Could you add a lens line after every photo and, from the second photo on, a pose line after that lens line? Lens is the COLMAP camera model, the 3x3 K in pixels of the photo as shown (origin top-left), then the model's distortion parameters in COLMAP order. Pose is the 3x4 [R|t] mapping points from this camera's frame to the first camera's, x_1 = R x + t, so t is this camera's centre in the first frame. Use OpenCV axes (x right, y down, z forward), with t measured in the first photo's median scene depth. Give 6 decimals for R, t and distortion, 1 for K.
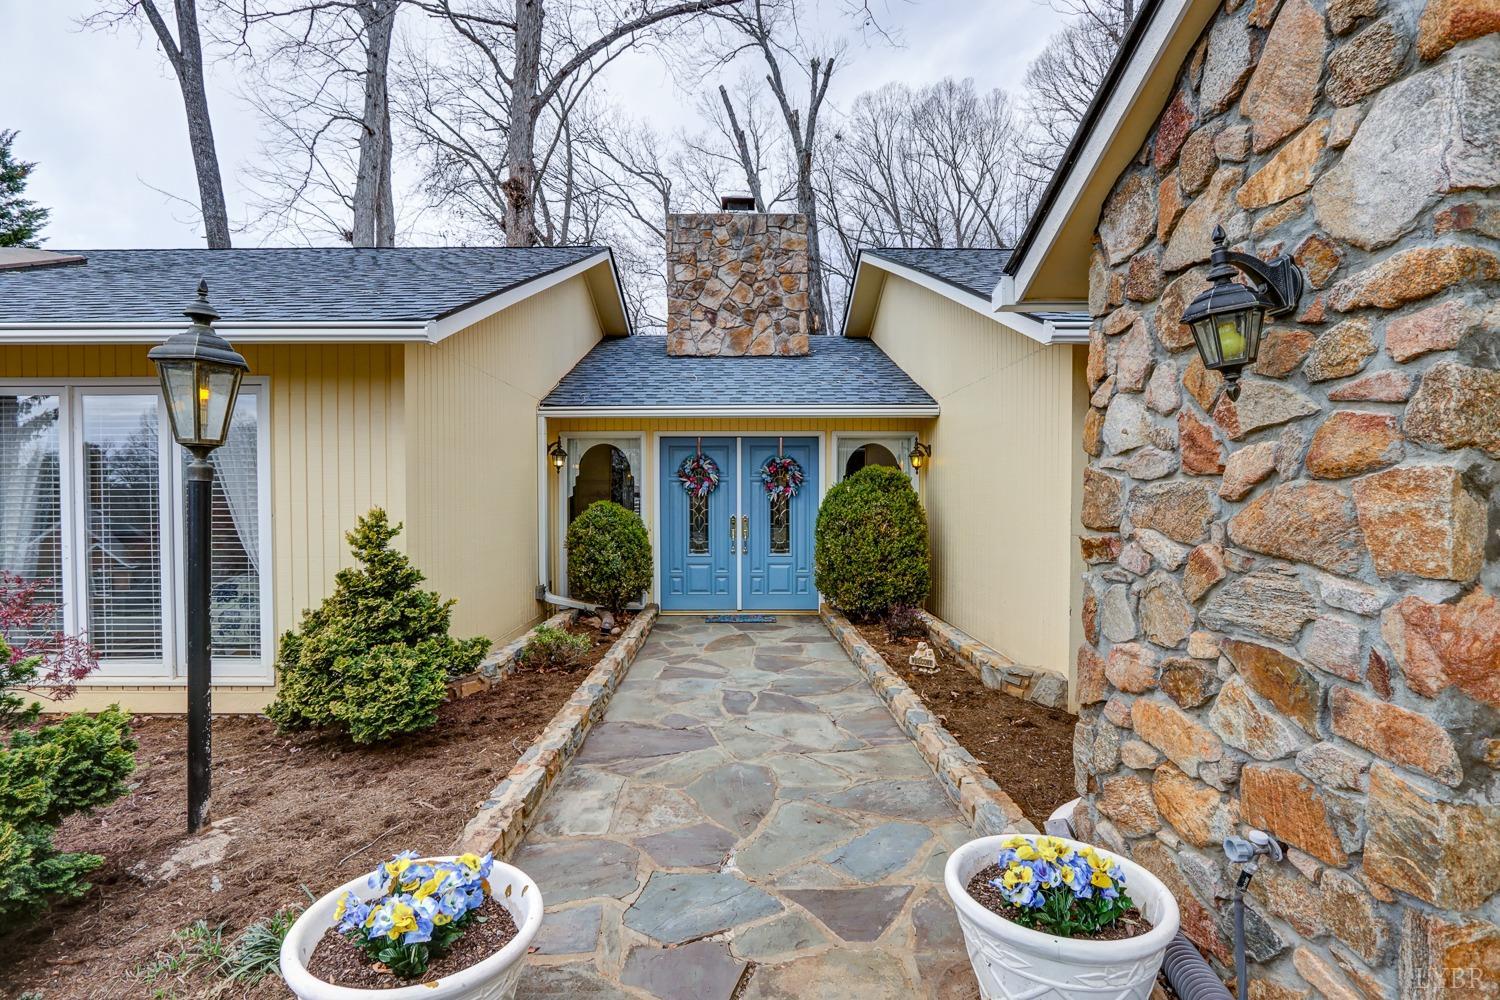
lens RADIAL K [[700.3, 0, 748.1], [0, 700.3, 502.4], [0, 0, 1]] dist [-0.035158, 0.005874]
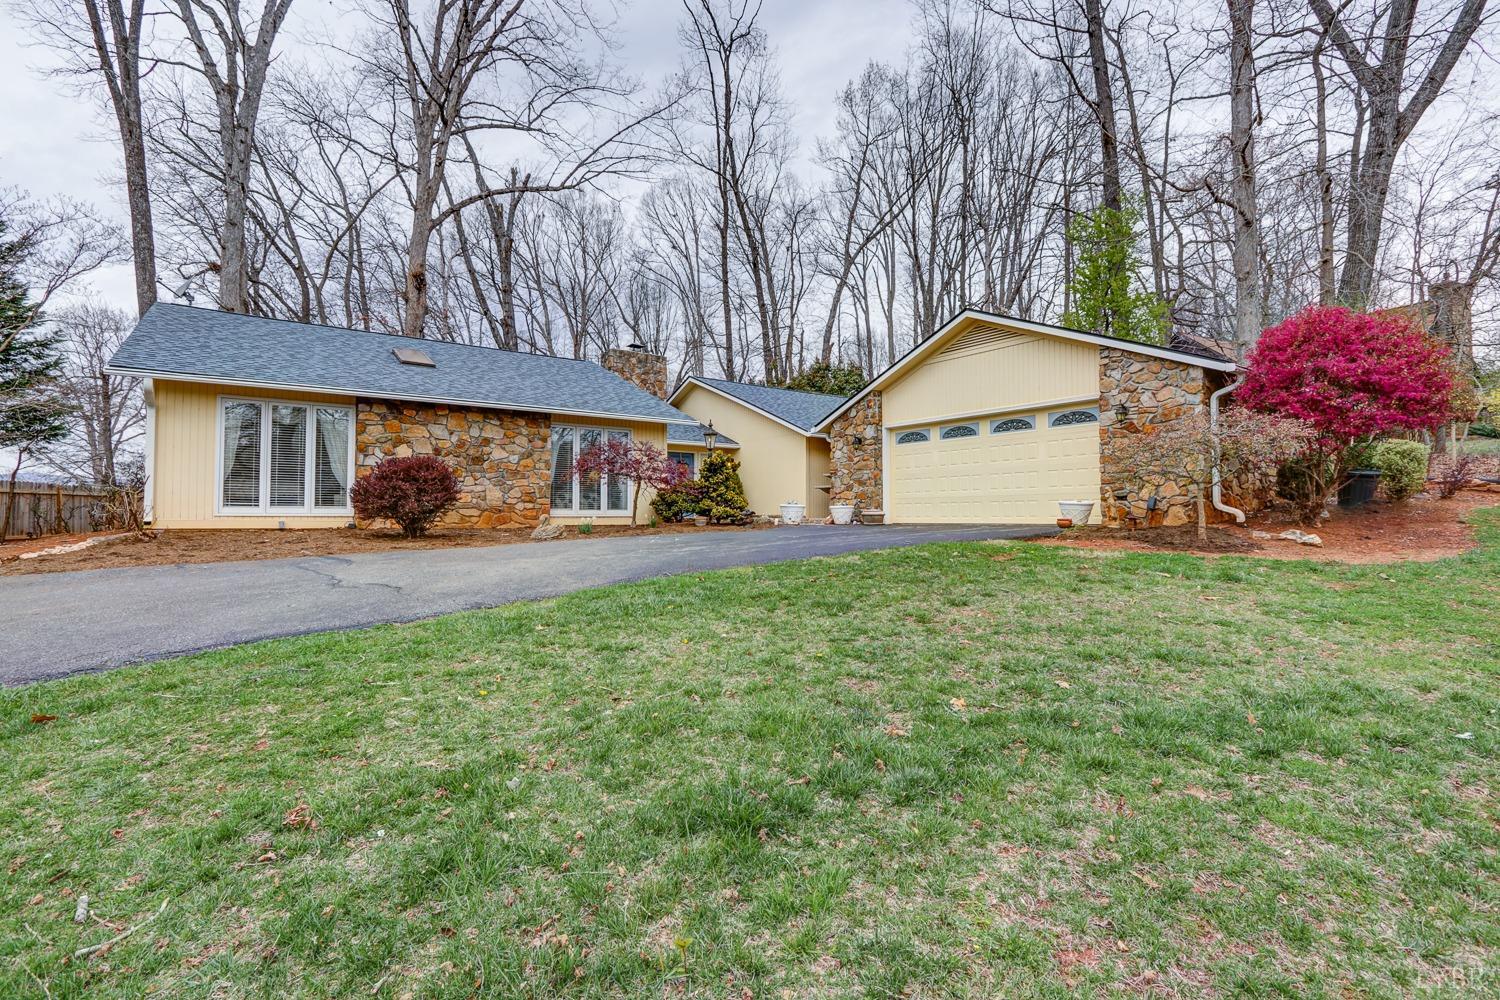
lens RADIAL K [[700.3, 0, 751.0], [0, 700.3, 501.6], [0, 0, 1]] dist [-0.035158, 0.005874]
pose [[0.792002, 0.011865, 0.610403, -1.377750], [0.008265, 0.999511, -0.030153, 0.174622], [-0.610463, 0.028926, 0.791517, -1.248018]]
